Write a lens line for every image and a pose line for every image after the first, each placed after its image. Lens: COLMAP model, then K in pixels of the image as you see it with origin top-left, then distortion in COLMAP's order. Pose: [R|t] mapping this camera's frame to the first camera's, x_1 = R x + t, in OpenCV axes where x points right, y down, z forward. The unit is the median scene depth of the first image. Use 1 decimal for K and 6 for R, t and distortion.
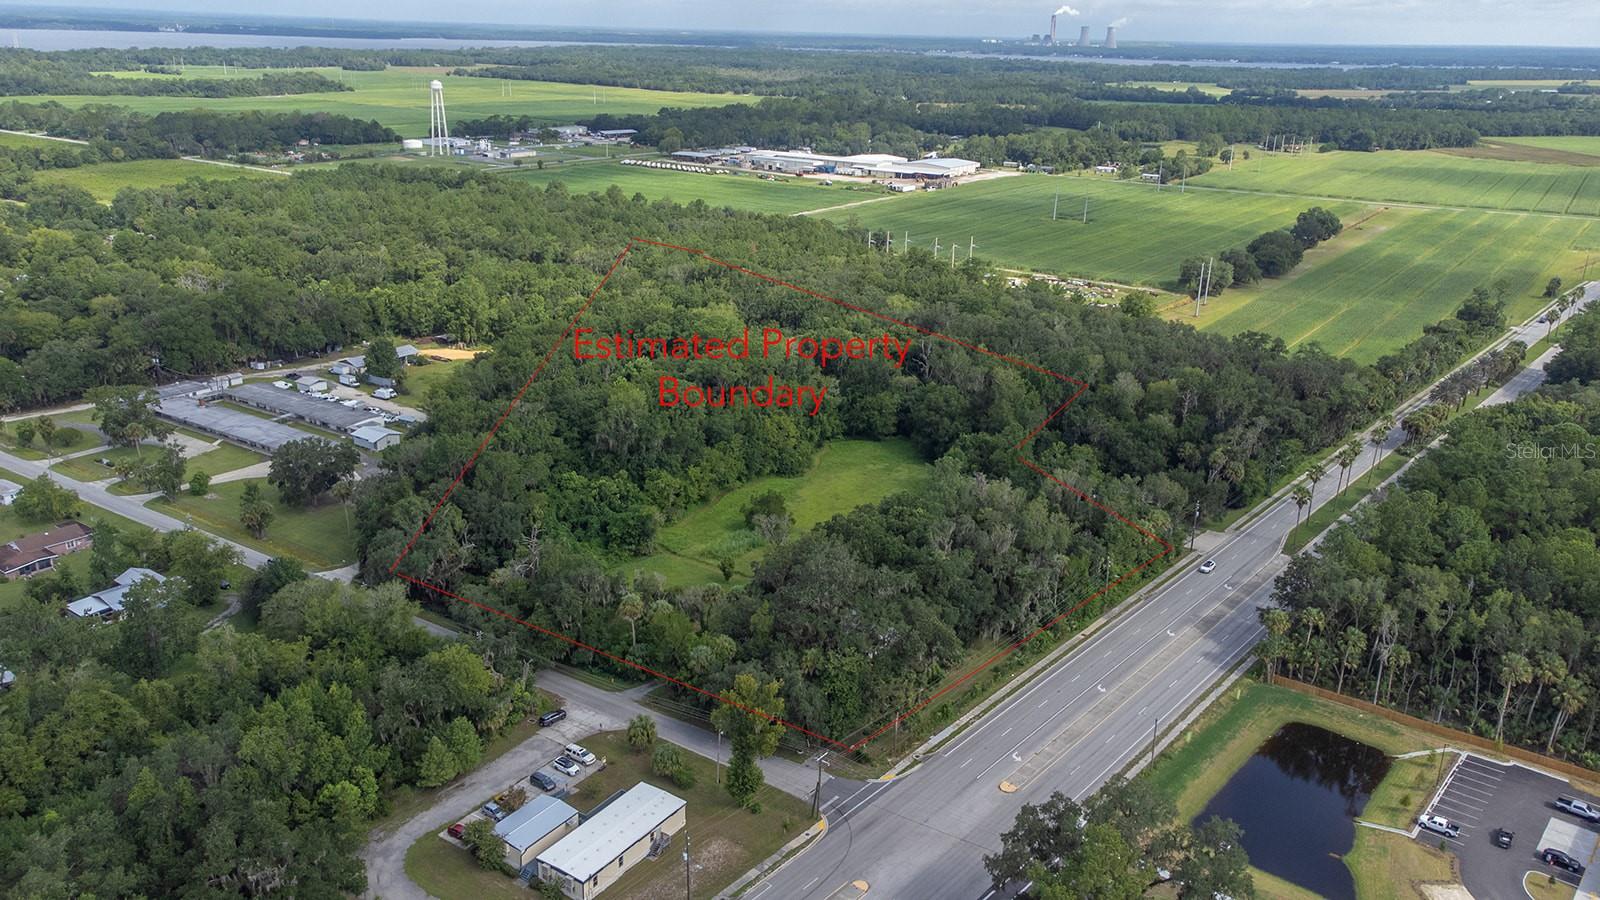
lens RADIAL K [[1234.7, 0, 800.0], [0, 1234.7, 450.0], [0, 0, 1]] dist [0.047631, 0.003613]
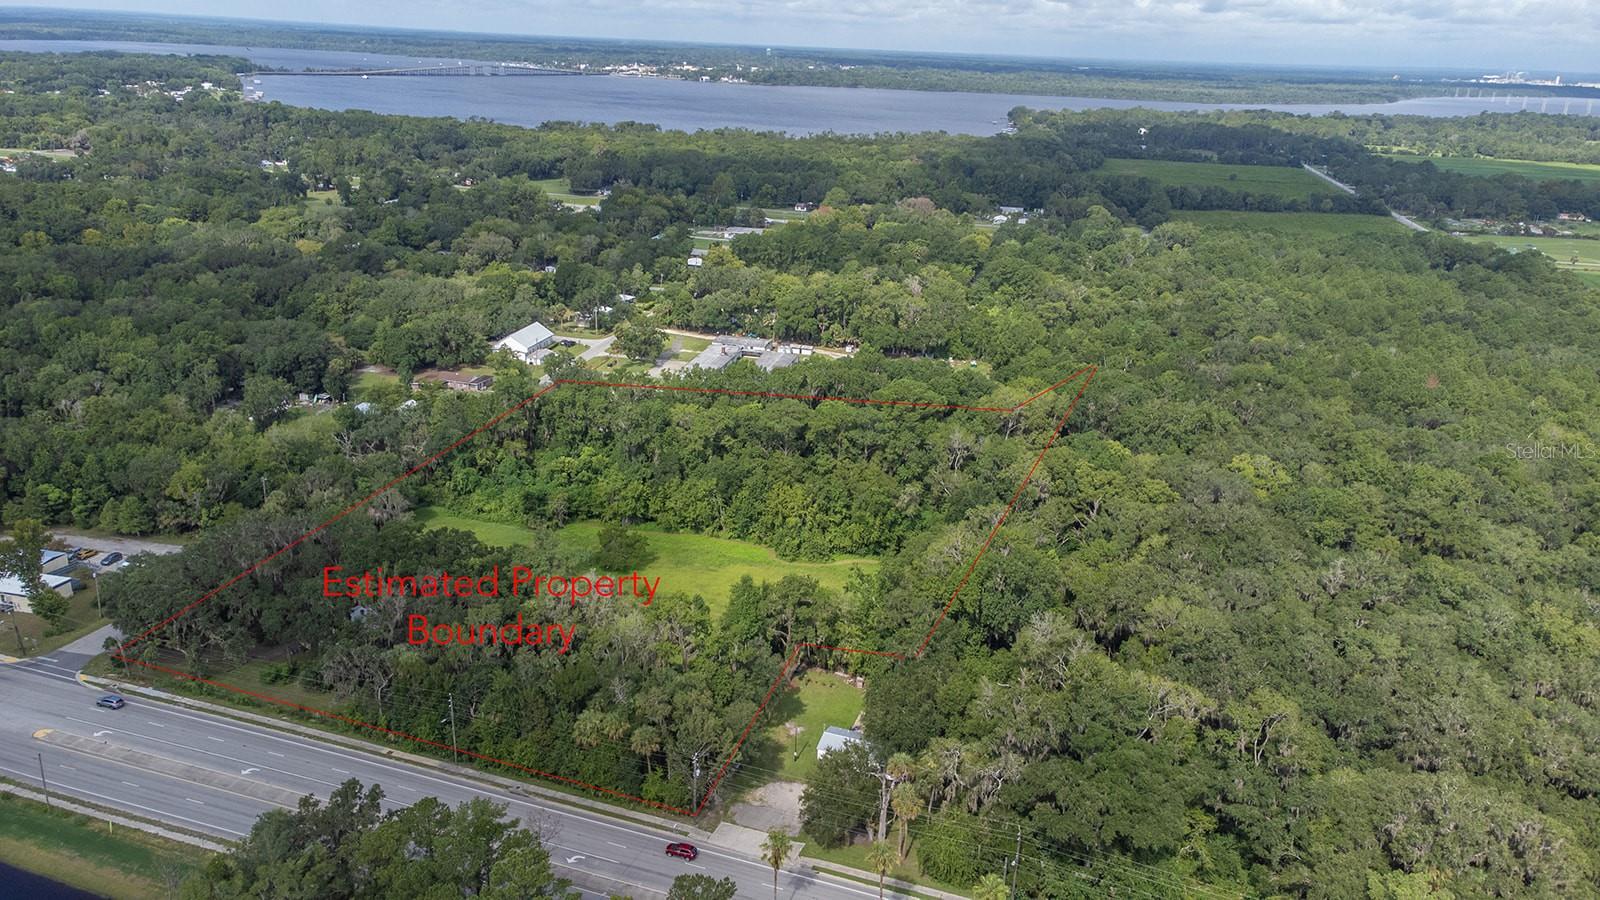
lens RADIAL K [[1199.6, 0, 793.8], [0, 1199.6, 420.6], [0, 0, 1]] dist [0.013164, 0.072105]
pose [[0.345733, 0.269837, -0.898698, 1.084264], [-0.330578, 0.931380, 0.152475, -0.297089], [0.878173, 0.244374, 0.411211, 0.932685]]
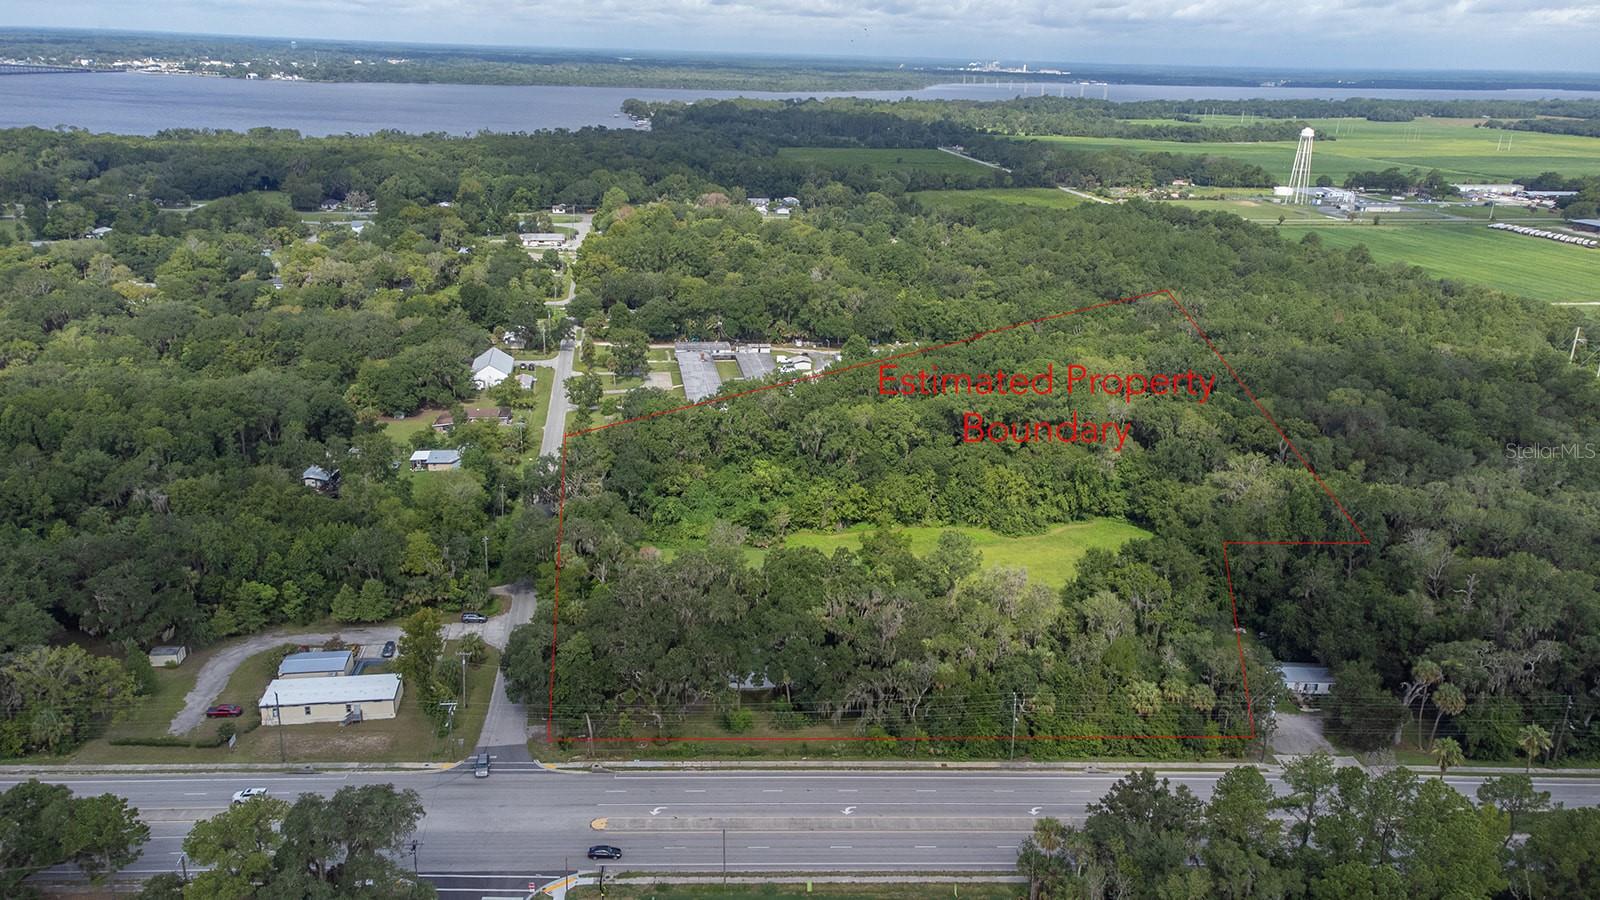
lens RADIAL K [[1199.6, 0, 793.8], [0, 1199.6, 420.6], [0, 0, 1]] dist [0.013164, 0.072105]
pose [[0.667757, 0.211614, -0.713666, 0.760244], [-0.248958, 0.967019, 0.053795, -0.104724], [0.701513, 0.141751, 0.698417, 0.355579]]
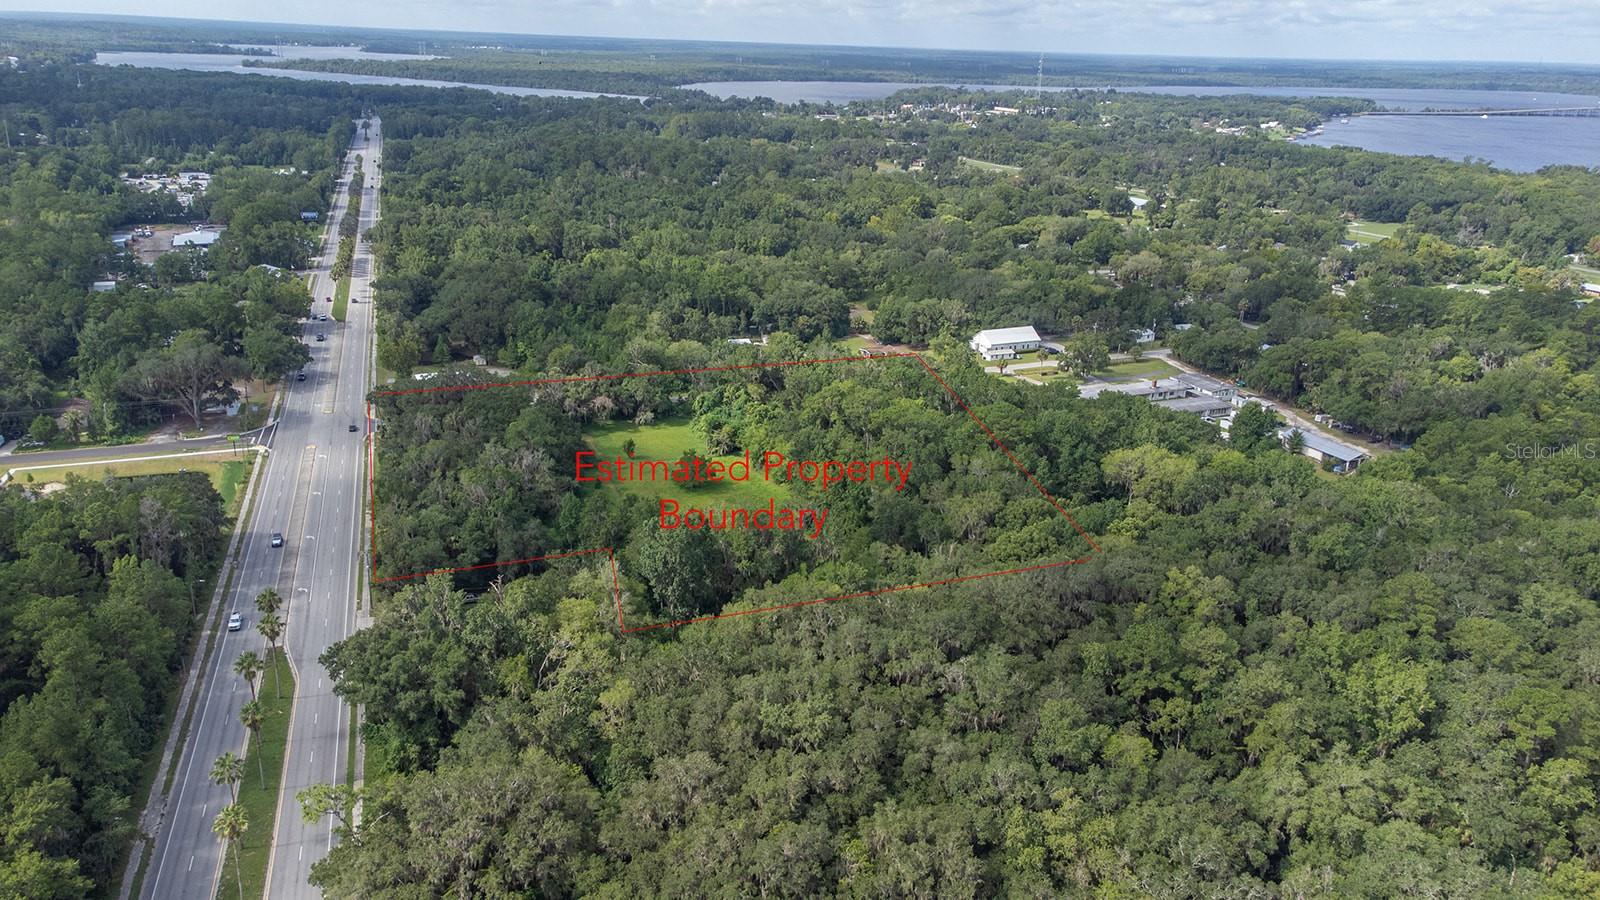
lens RADIAL K [[1173.8, 0, 800.0], [0, 1173.8, 450.0], [0, 0, 1]] dist [0.003320, 0.084697]
pose [[-0.528979, 0.237407, -0.814751, 1.046985], [-0.315357, 0.836332, 0.448441, -0.630216], [0.787865, 0.494153, -0.367534, 1.916876]]
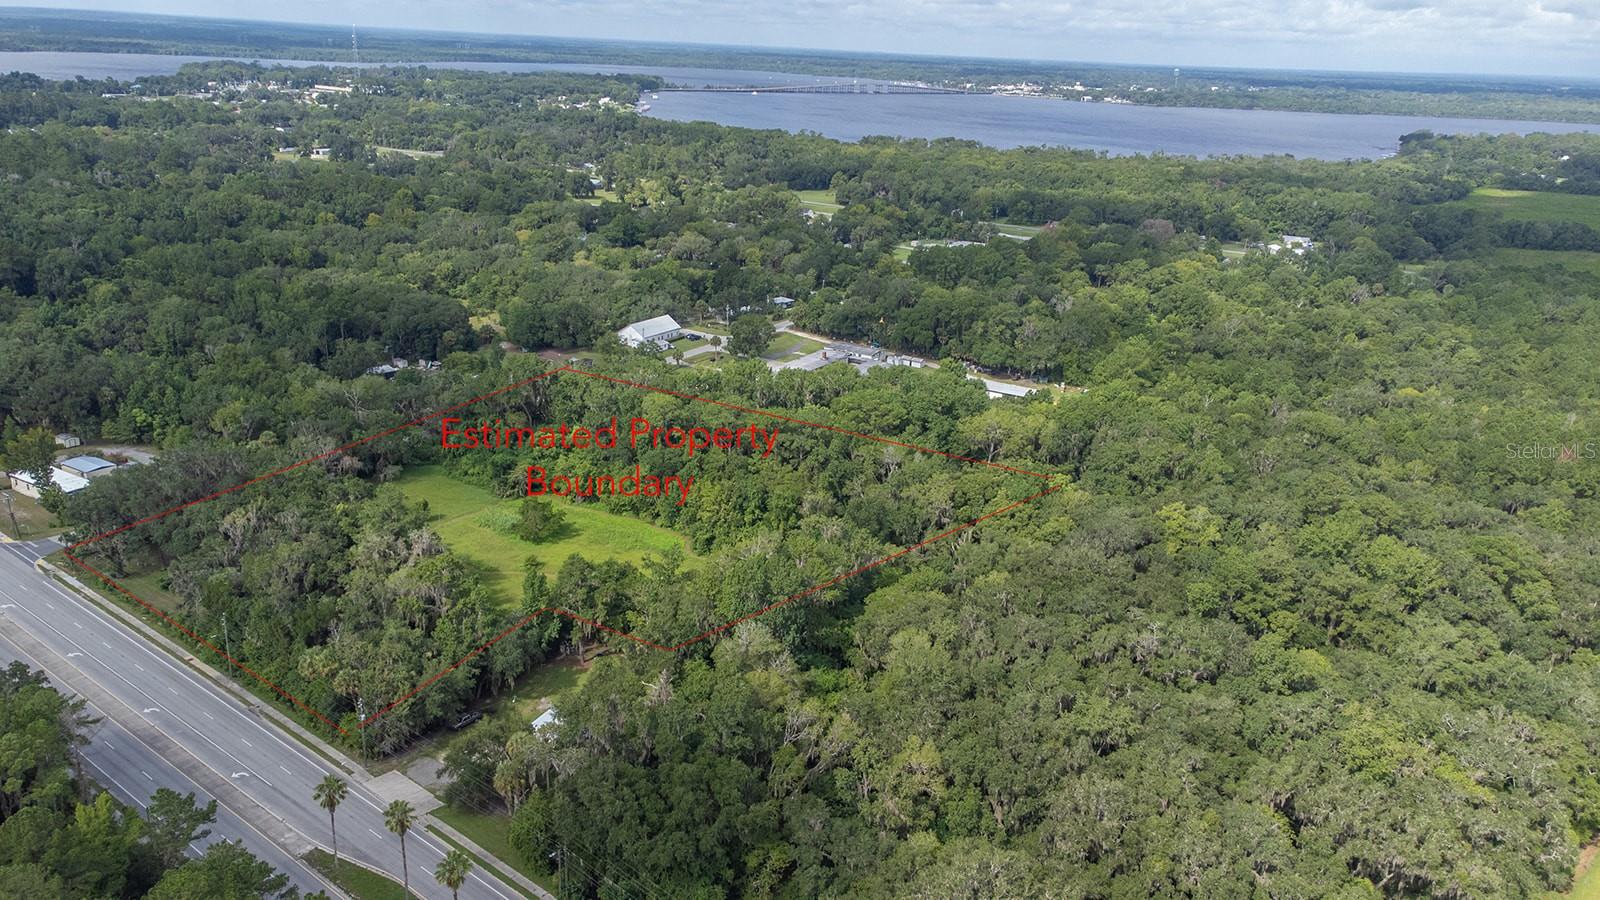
lens RADIAL K [[1199.6, 0, 793.8], [0, 1199.6, 420.6], [0, 0, 1]] dist [0.013164, 0.072105]
pose [[0.021131, 0.273972, -0.961505, 1.169309], [-0.361057, 0.898907, 0.248201, -0.442077], [0.932304, 0.341913, 0.117914, 1.375345]]
